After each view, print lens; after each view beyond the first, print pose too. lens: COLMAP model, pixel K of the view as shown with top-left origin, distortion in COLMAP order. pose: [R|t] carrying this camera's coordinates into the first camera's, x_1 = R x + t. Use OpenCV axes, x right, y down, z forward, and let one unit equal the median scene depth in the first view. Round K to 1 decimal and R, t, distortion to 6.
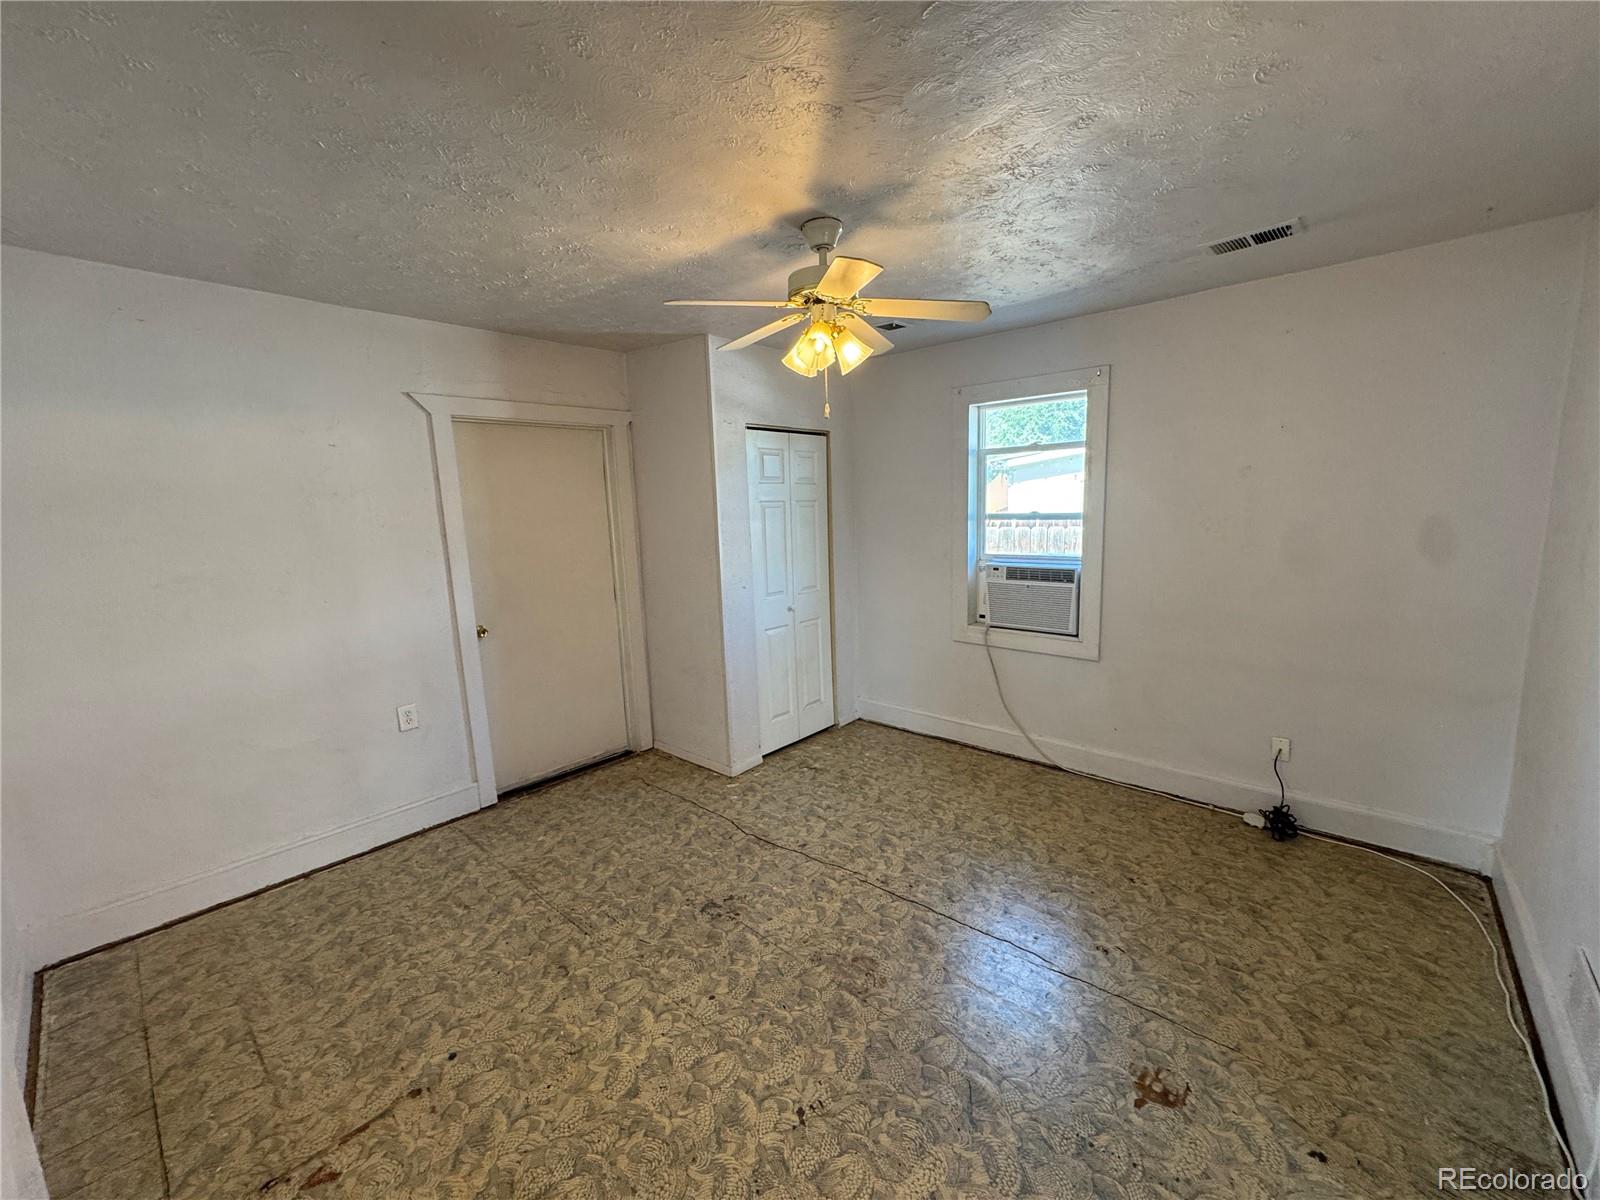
lens RADIAL K [[640.0, 0, 803.9], [0, 640.0, 592.9], [0, 0, 1]] dist [0.001555, -0.000531]
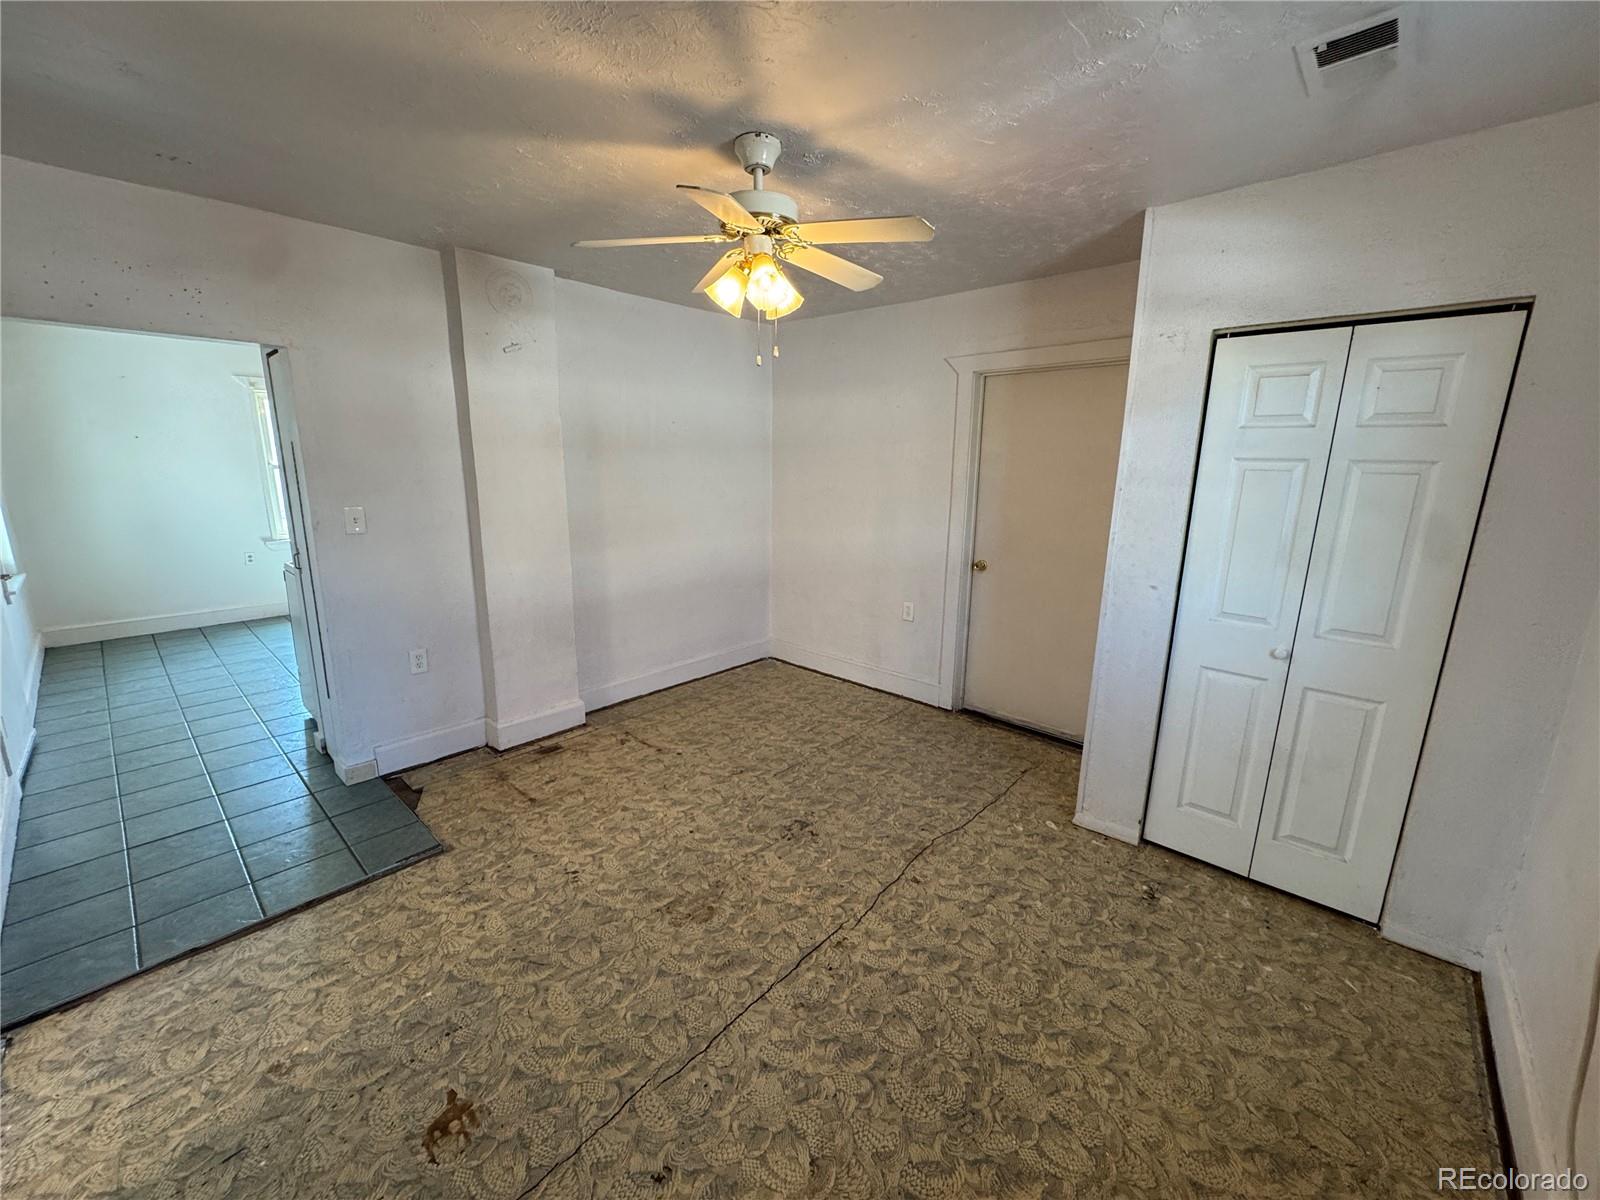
lens RADIAL K [[640.0, 0, 802.4], [0, 640.0, 606.9], [0, 0, 1]] dist [0.001555, -0.000531]
pose [[-0.014591, 0.259349, -0.965673, 0.795216], [-0.149963, 0.954285, 0.258557, -0.151984], [0.988584, 0.148588, 0.024969, 0.877294]]
